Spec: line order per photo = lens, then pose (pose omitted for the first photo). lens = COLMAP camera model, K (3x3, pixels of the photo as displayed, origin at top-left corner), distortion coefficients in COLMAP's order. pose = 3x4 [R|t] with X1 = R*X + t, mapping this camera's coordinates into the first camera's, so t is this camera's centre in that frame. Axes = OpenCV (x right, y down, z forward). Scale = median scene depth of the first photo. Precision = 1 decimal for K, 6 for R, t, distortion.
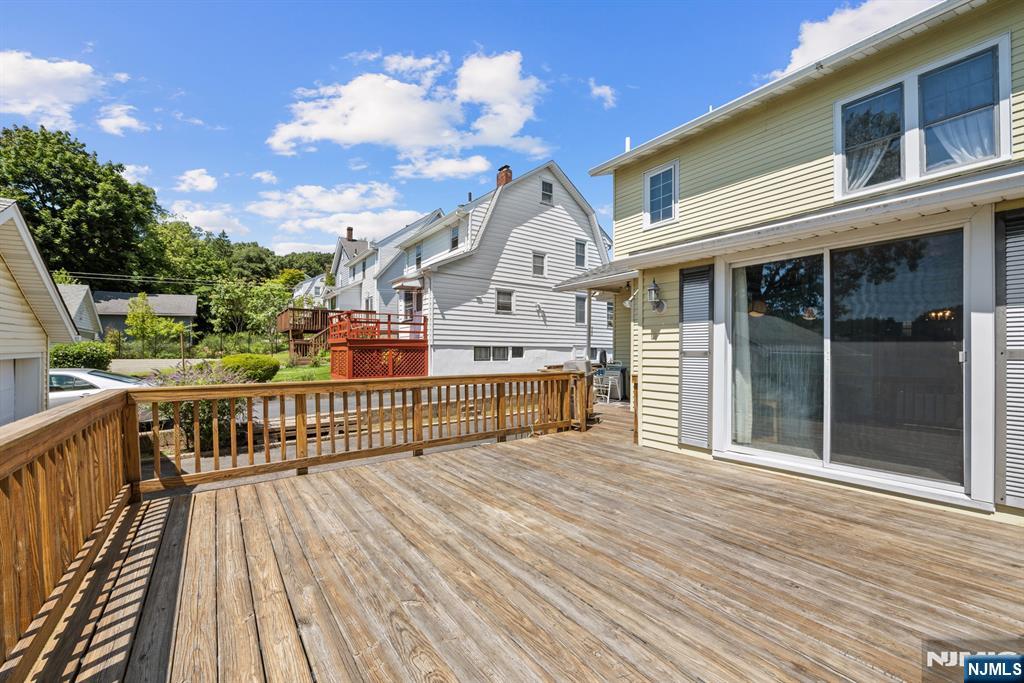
lens RADIAL K [[407.9, 0, 535.3], [0, 407.9, 351.6], [0, 0, 1]] dist [-0.007142, -0.000382]
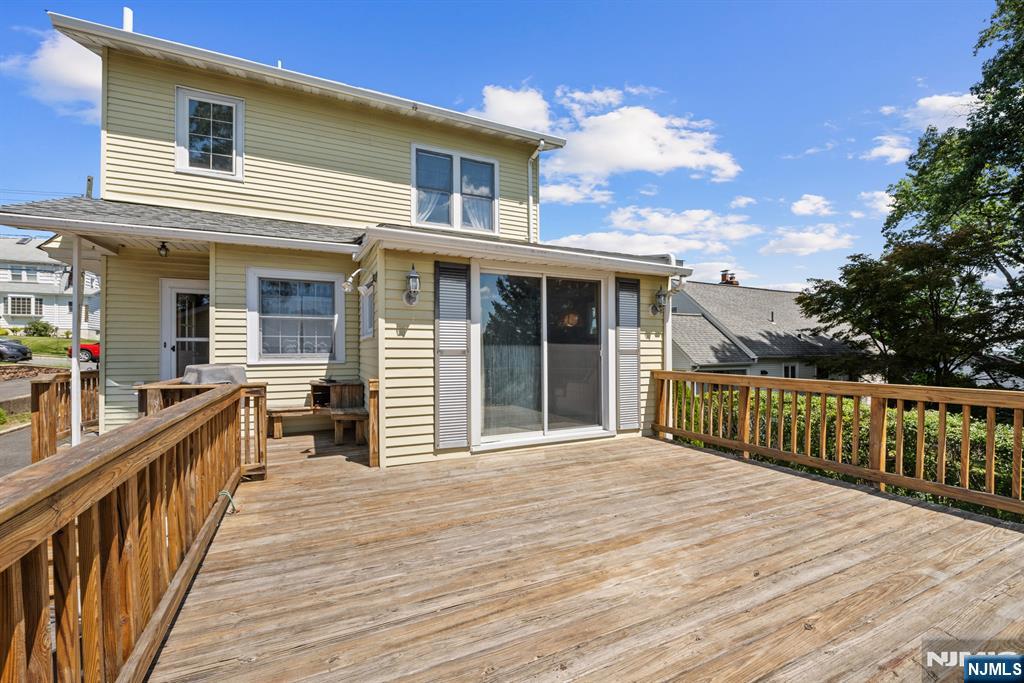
lens RADIAL K [[403.9, 0, 495.3], [0, 403.9, 353.5], [0, 0, 1]] dist [-0.008321, -0.000268]
pose [[0.247237, -0.006937, 0.968930, -0.497256], [0.000442, 0.999975, 0.007047, 0.000648], [-0.968955, -0.001314, 0.247234, 0.644691]]
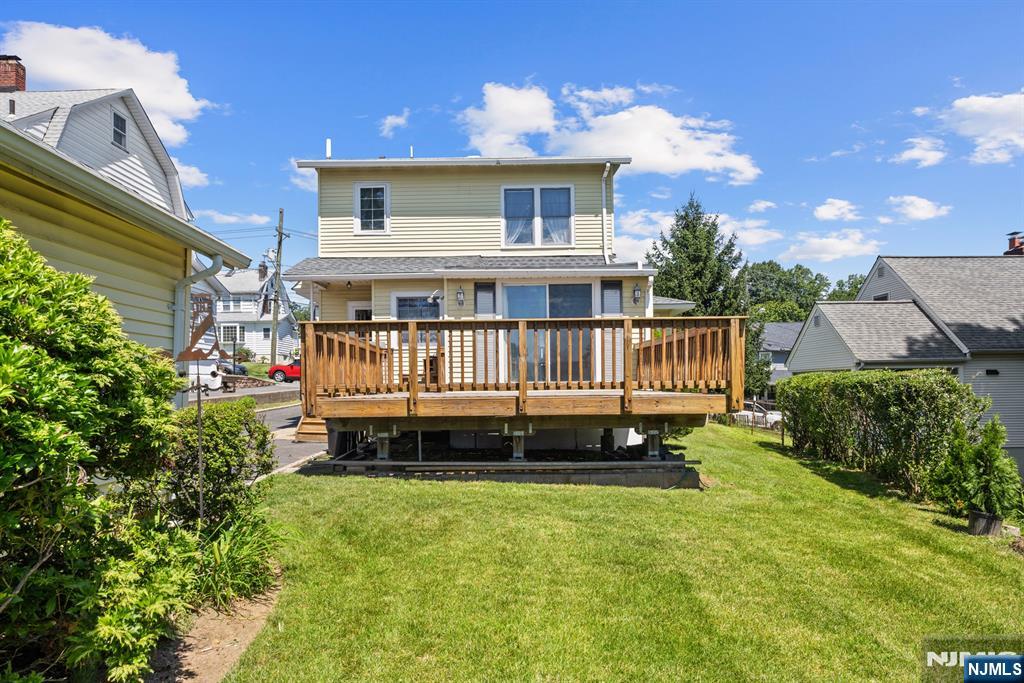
lens RADIAL K [[606.2, 0, 509.9], [0, 606.2, 381.3], [0, 0, 1]] dist [-0.005729, -0.000439]
pose [[0.610551, -0.004594, 0.791963, -1.524577], [0.013796, 0.999893, -0.004836, 0.216903], [-0.791857, 0.013878, 0.610549, -0.622764]]
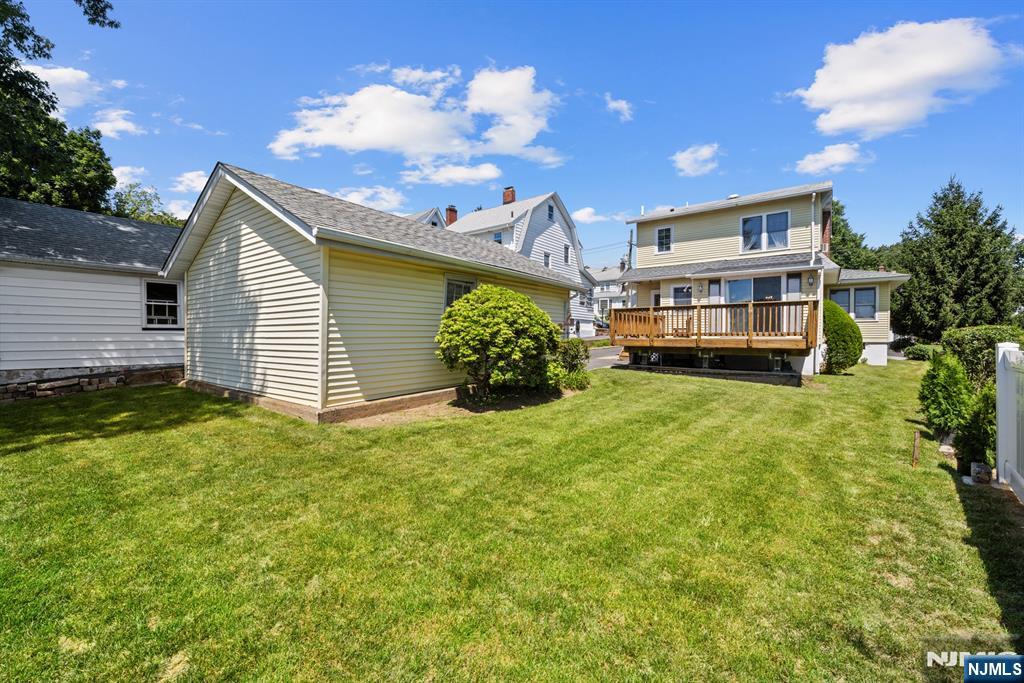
lens RADIAL K [[414.5, 0, 534.0], [0, 414.5, 338.1], [0, 0, 1]] dist [-0.002754, -0.000180]
pose [[0.954759, -0.004161, 0.297352, -1.897686], [0.002827, 0.999984, 0.004917, 0.230797], [-0.297368, -0.003854, 0.954755, -1.668476]]
